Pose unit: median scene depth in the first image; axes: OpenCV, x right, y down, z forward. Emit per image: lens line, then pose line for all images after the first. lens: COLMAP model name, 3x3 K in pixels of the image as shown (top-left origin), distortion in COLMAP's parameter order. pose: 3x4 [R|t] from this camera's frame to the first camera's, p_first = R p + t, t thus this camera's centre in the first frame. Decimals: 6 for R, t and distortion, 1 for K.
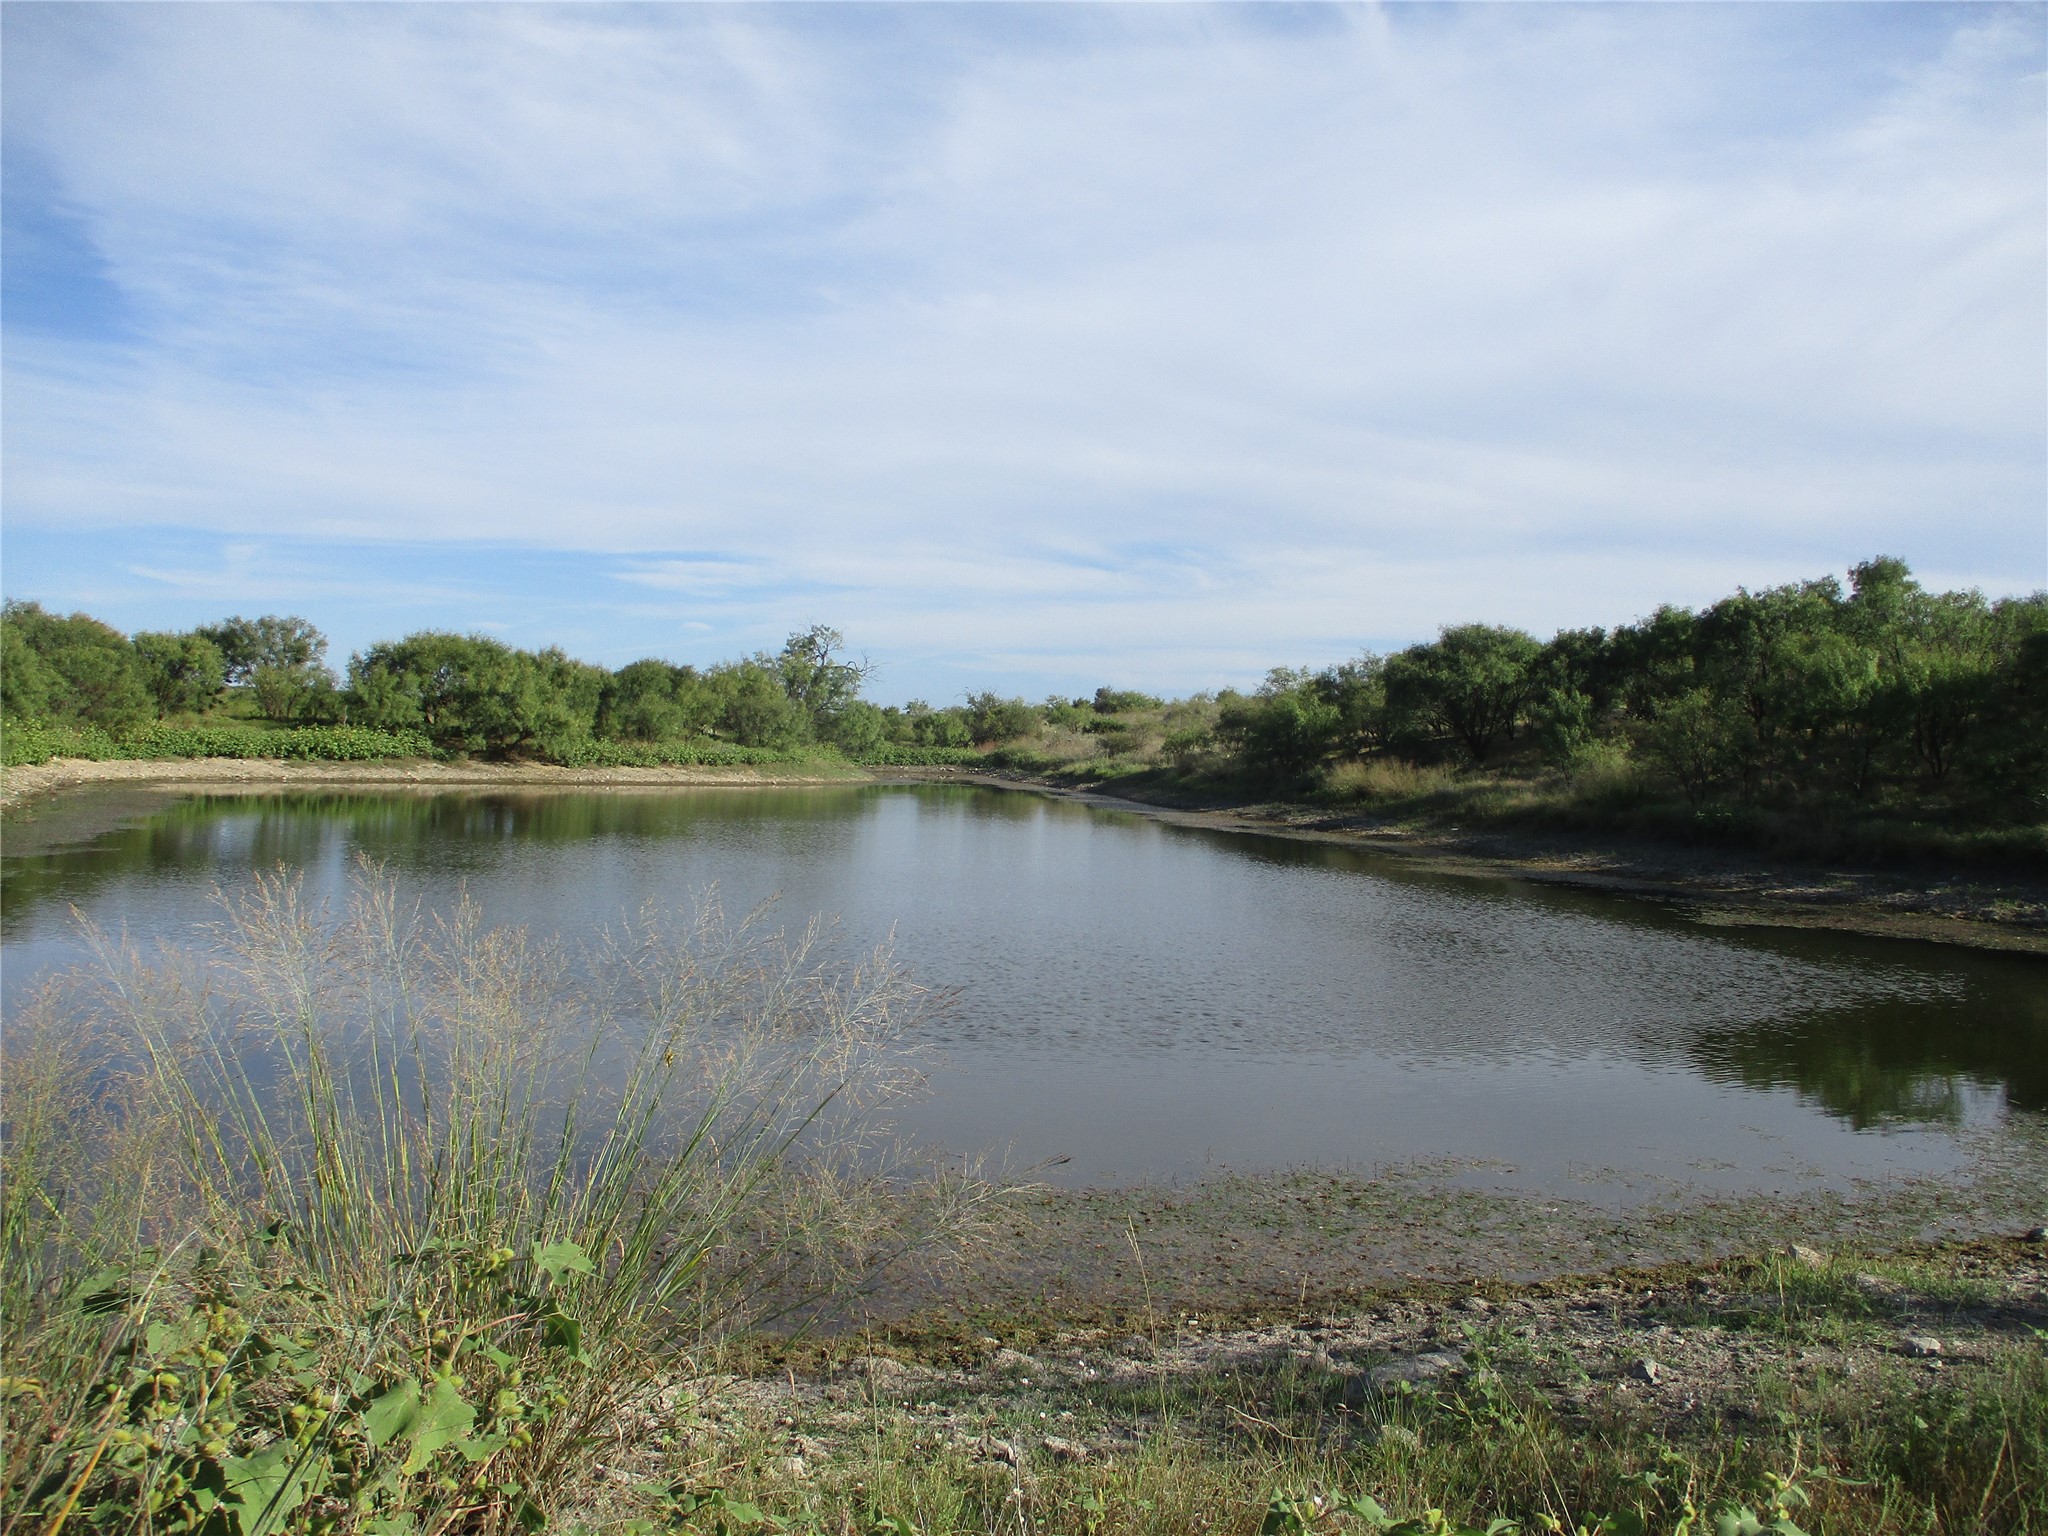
lens RADIAL K [[1711.6, 0, 1024.0], [0, 1711.6, 768.0], [0, 0, 1]] dist [-0.007041, 0.004673]
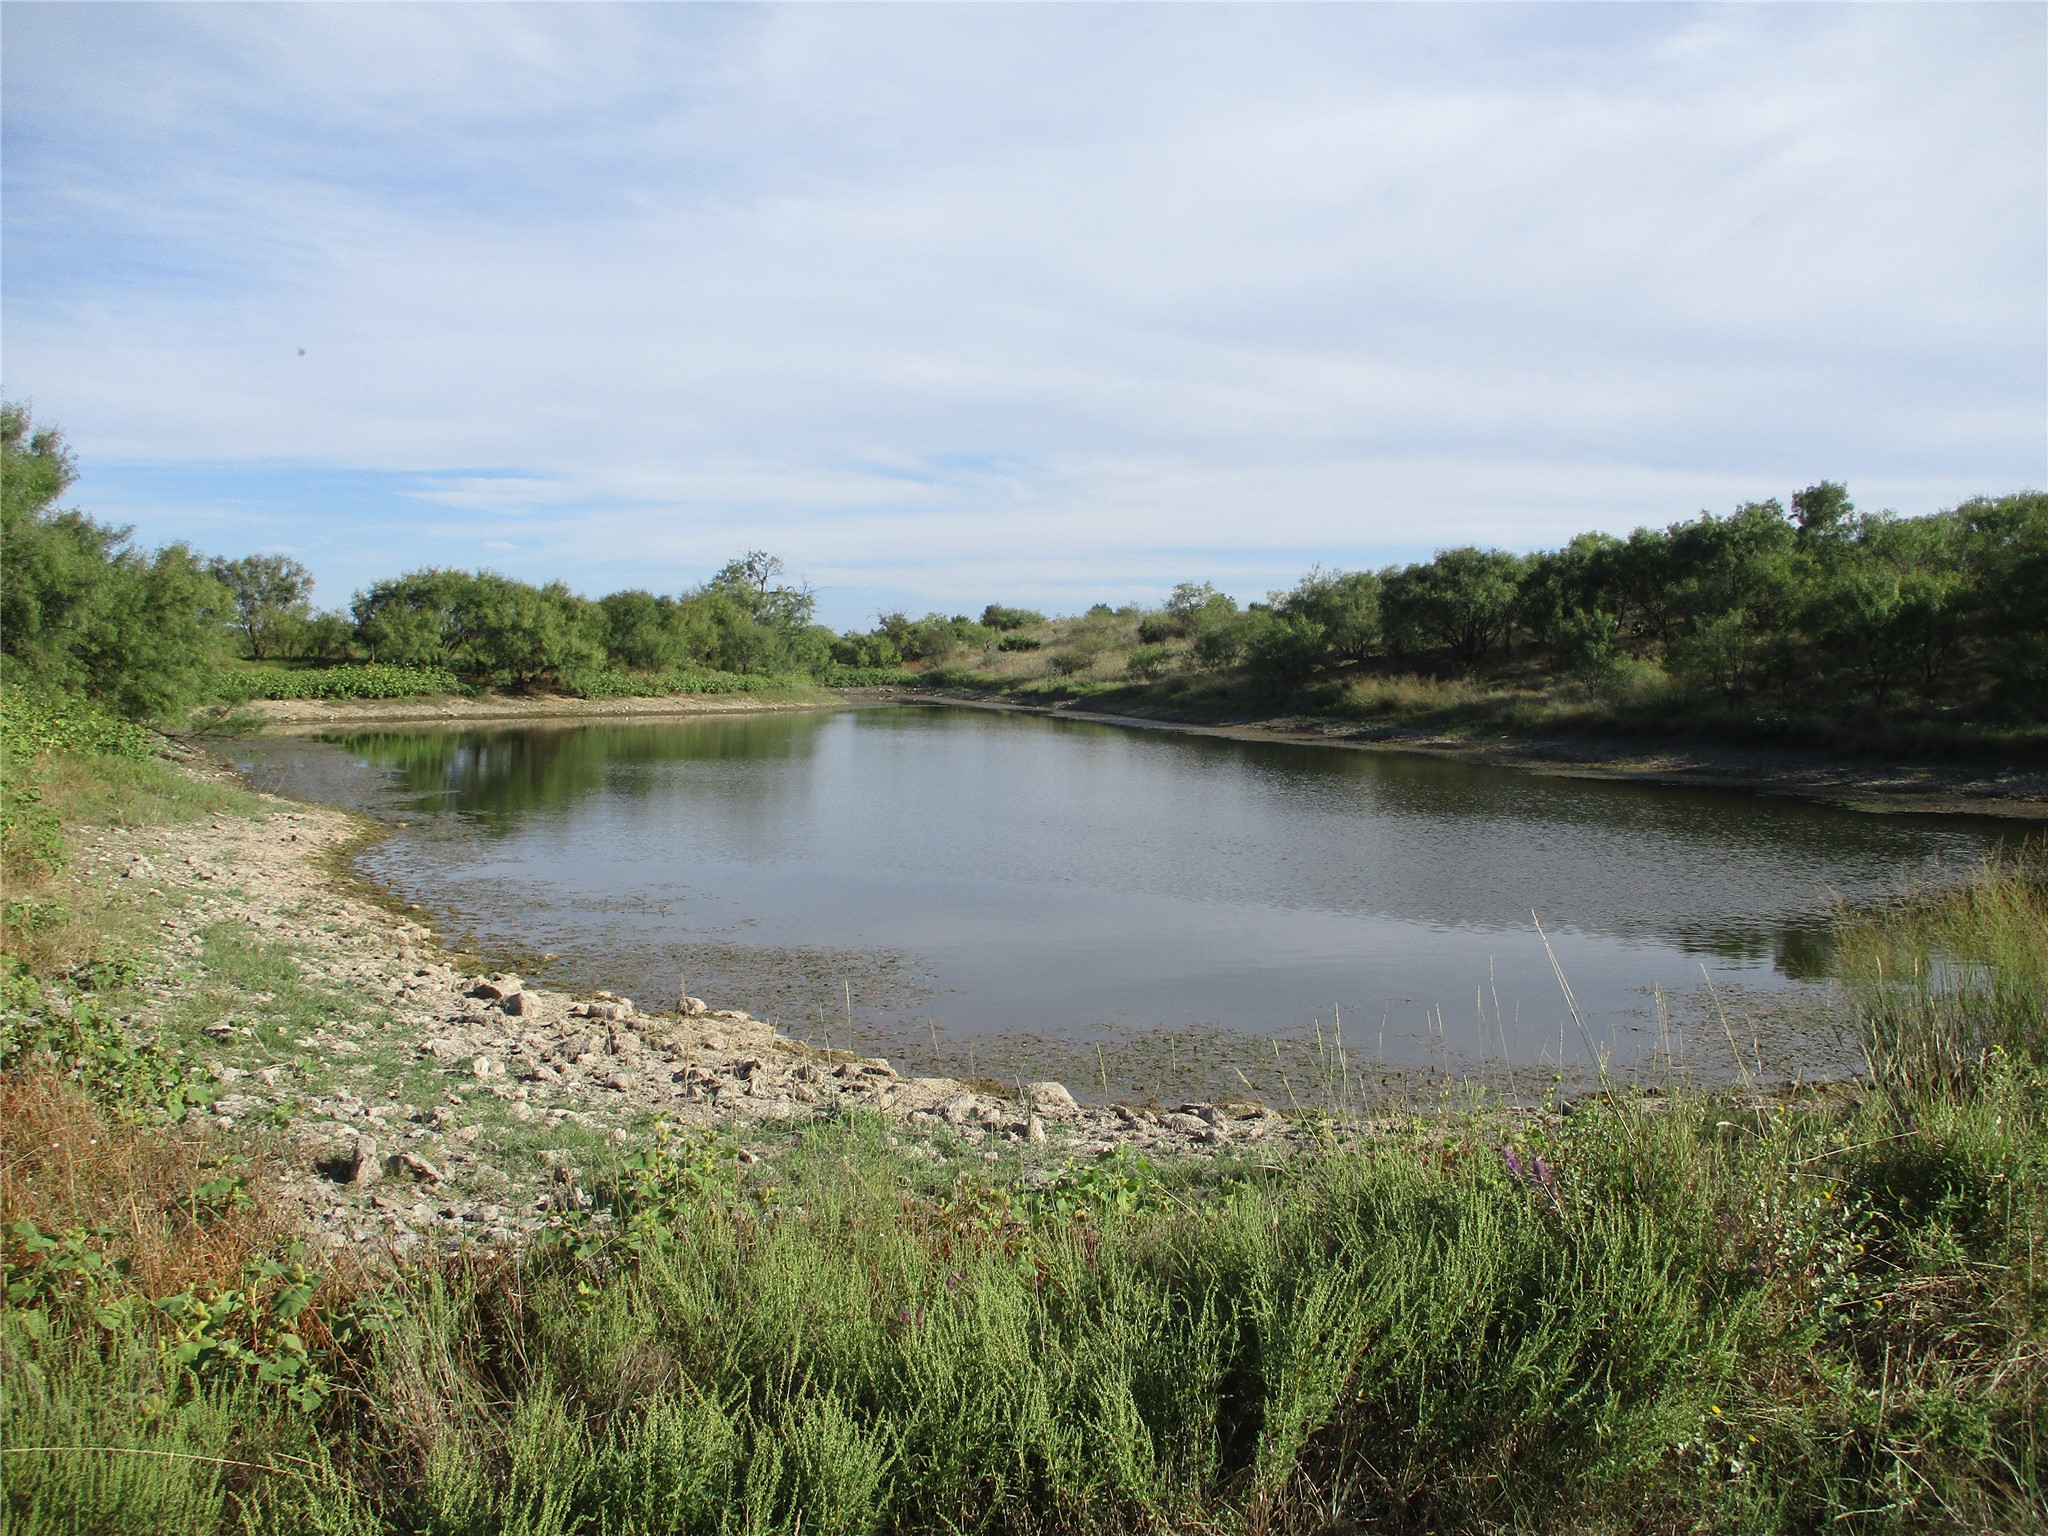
lens RADIAL K [[1696.9, 0, 1024.0], [0, 1696.9, 841.5], [0, 0, 1]] dist [-0.015733, 0.001923]
pose [[0.993587, -0.034619, 0.107642, -0.118810], [0.024314, 0.995121, 0.095618, -0.006474], [-0.110427, -0.092388, 0.989581, -0.046762]]
